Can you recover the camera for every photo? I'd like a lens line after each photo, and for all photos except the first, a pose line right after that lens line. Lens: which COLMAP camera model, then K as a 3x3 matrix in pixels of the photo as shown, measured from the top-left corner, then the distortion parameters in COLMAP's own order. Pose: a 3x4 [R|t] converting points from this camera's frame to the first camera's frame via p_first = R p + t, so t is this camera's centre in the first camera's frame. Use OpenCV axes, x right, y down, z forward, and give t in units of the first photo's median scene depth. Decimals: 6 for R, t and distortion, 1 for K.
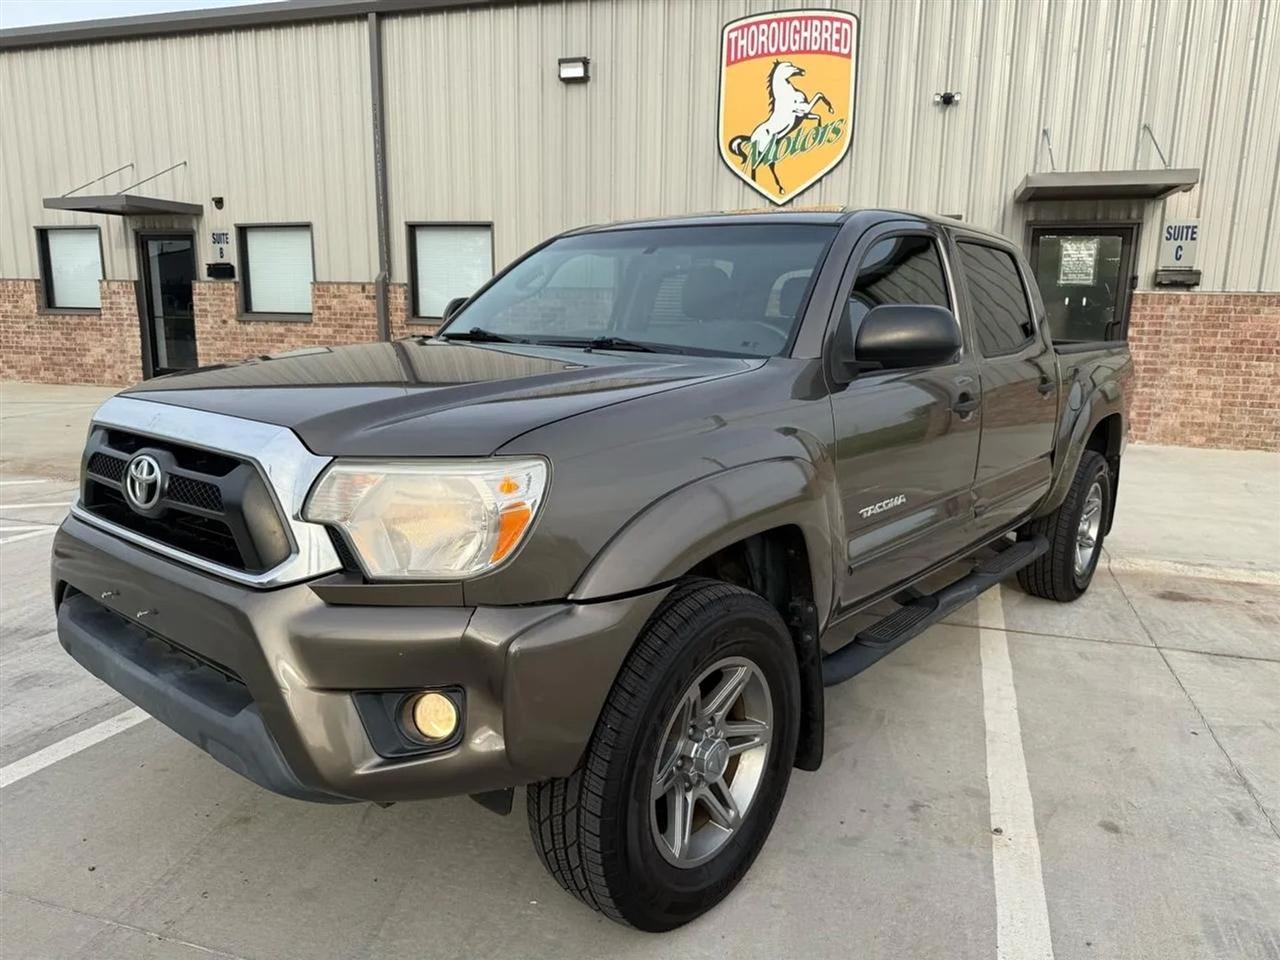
lens RADIAL K [[904.8, 0, 635.0], [0, 904.8, 485.0], [0, 0, 1]] dist [0.086072, -0.135114]
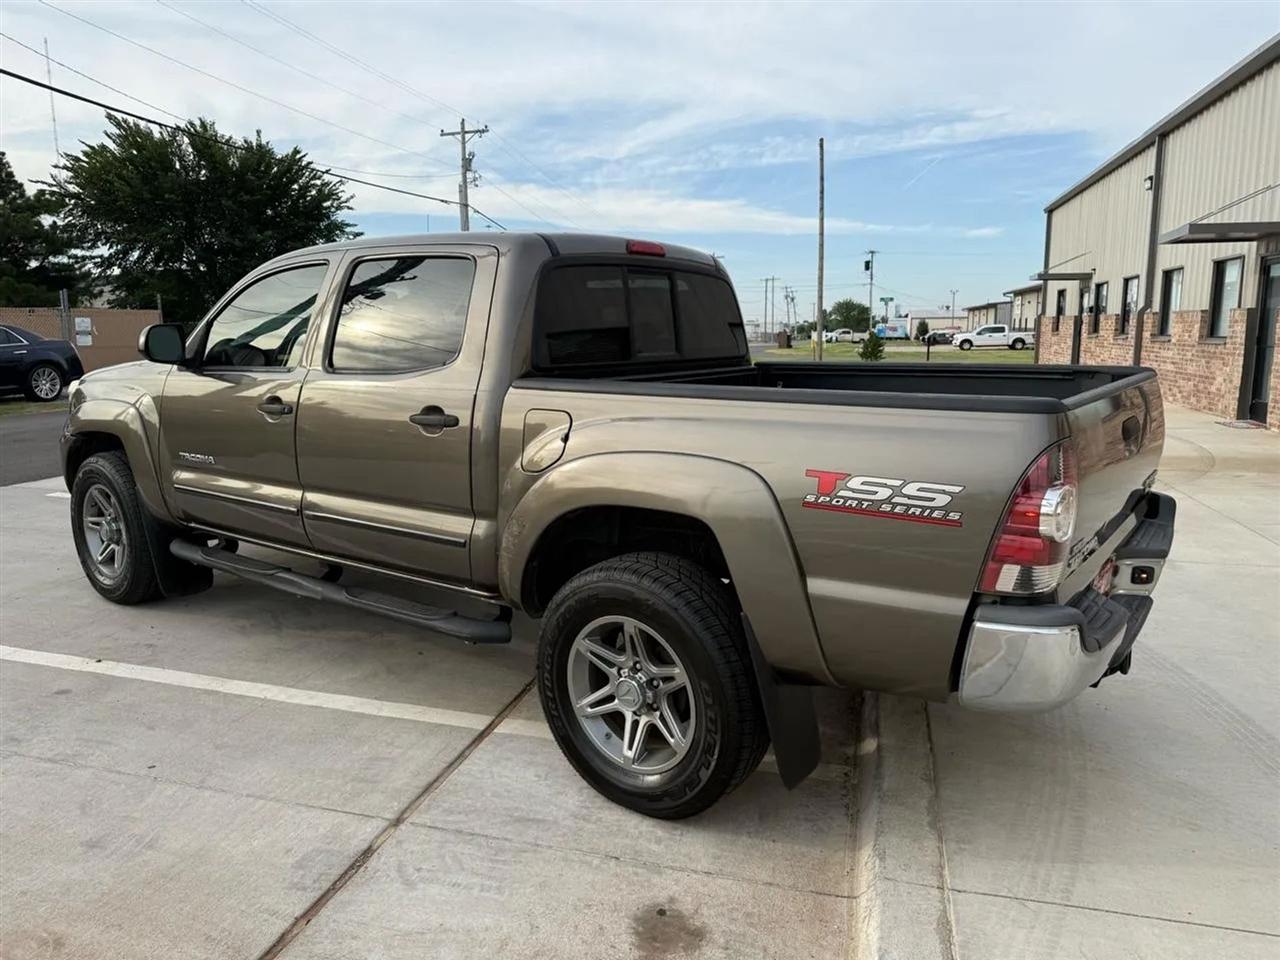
lens RADIAL K [[891.0, 0, 644.2], [0, 891.0, 477.9], [0, 0, 1]] dist [0.056589, -0.075092]
pose [[0.054386, 0.149447, -0.987273, 0.484171], [-0.188998, 0.972404, 0.136785, -0.078385], [0.980470, 0.179153, 0.081130, 0.438570]]
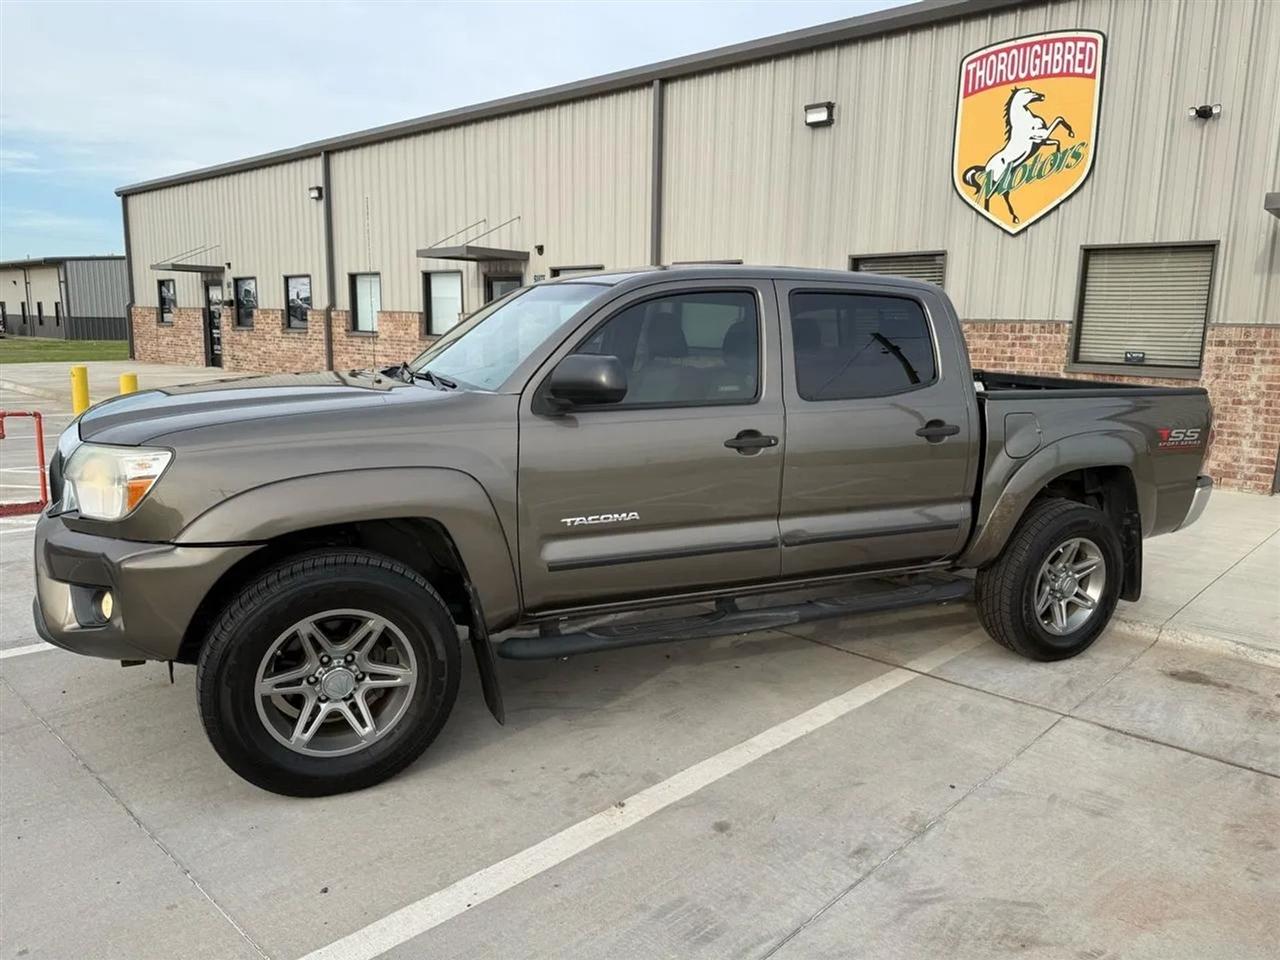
lens RADIAL K [[898.9, 0, 637.4], [0, 898.9, 483.7], [0, 0, 1]] dist [0.025201, -0.035021]
pose [[0.906654, 0.077431, -0.414709, 0.217477], [-0.088450, 0.996053, -0.007399, -0.005181], [0.412499, 0.043389, 0.909924, -0.011903]]
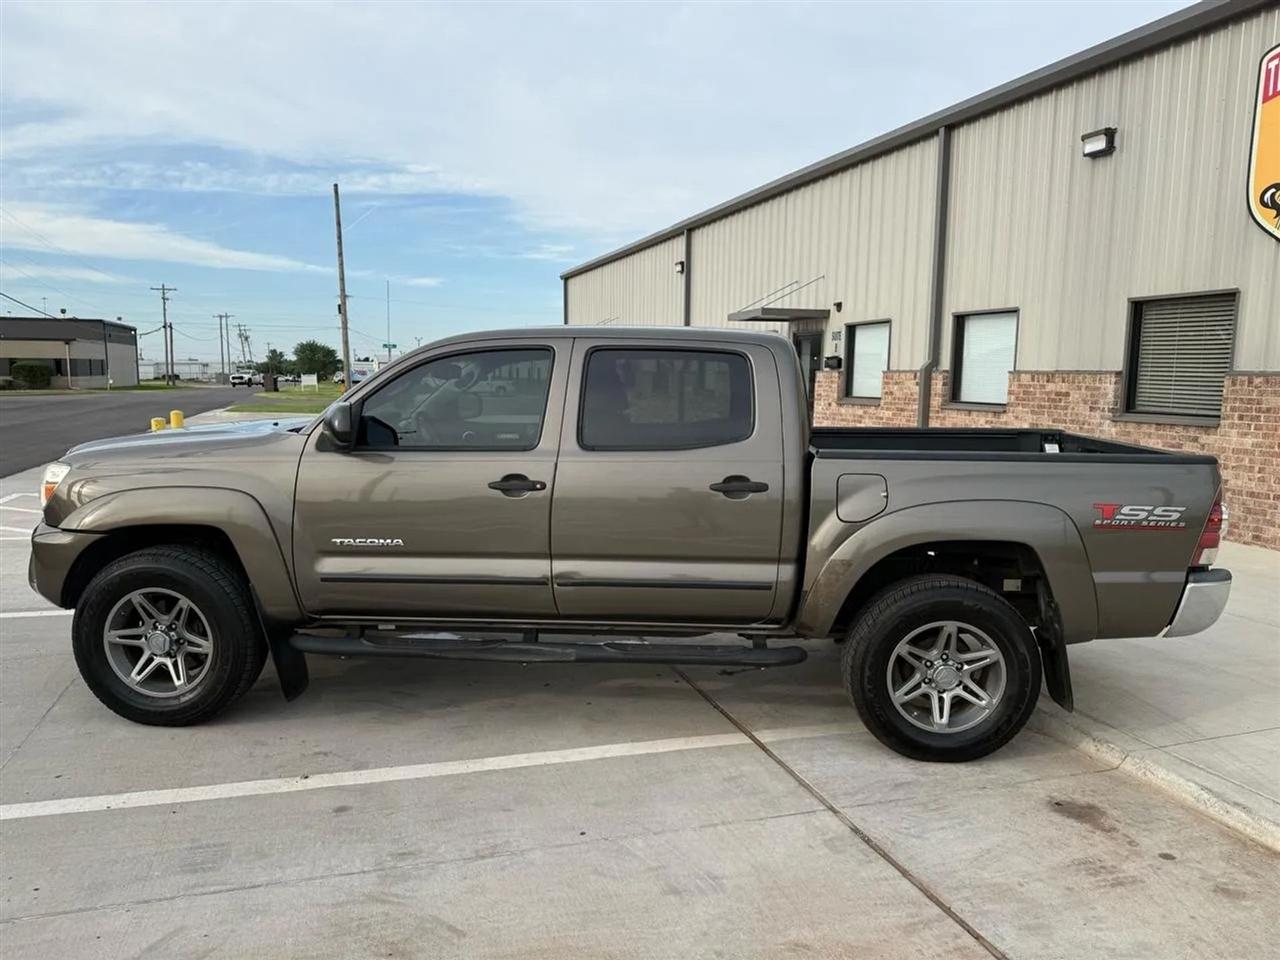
lens RADIAL K [[891.7, 0, 636.3], [0, 891.7, 492.2], [0, 0, 1]] dist [0.042960, -0.056431]
pose [[0.592555, 0.098039, -0.799541, 0.442661], [-0.159184, 0.987244, 0.003080, -0.033836], [0.789645, 0.125449, 0.600603, 0.133228]]
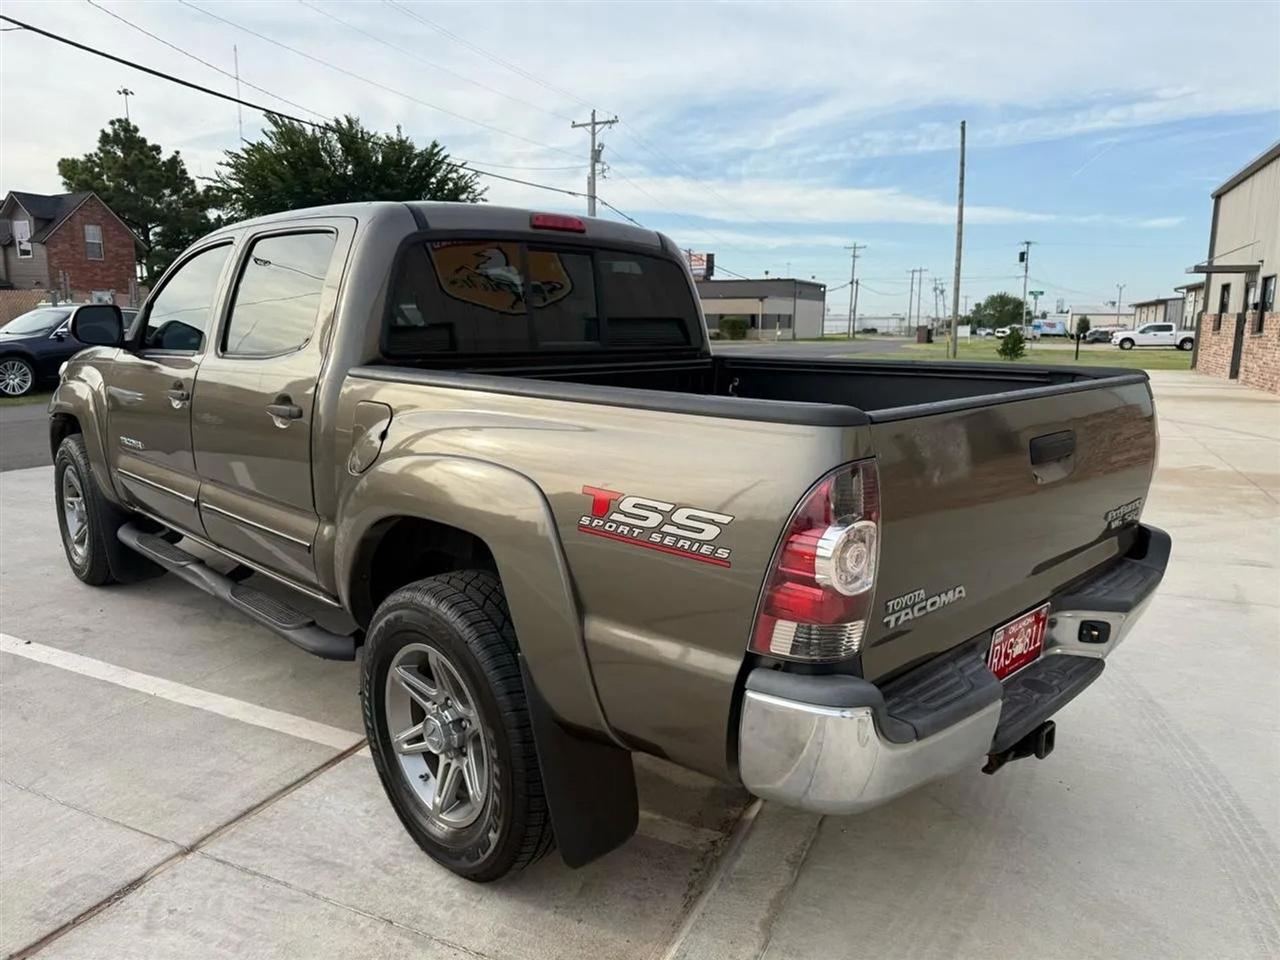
lens RADIAL K [[898.9, 0, 637.4], [0, 898.9, 483.7], [0, 0, 1]] dist [0.025201, -0.035021]
pose [[-0.105159, 0.161364, -0.981276, 0.443019], [-0.202435, 0.962613, 0.179989, -0.093130], [0.973633, 0.217572, -0.068562, 0.520584]]
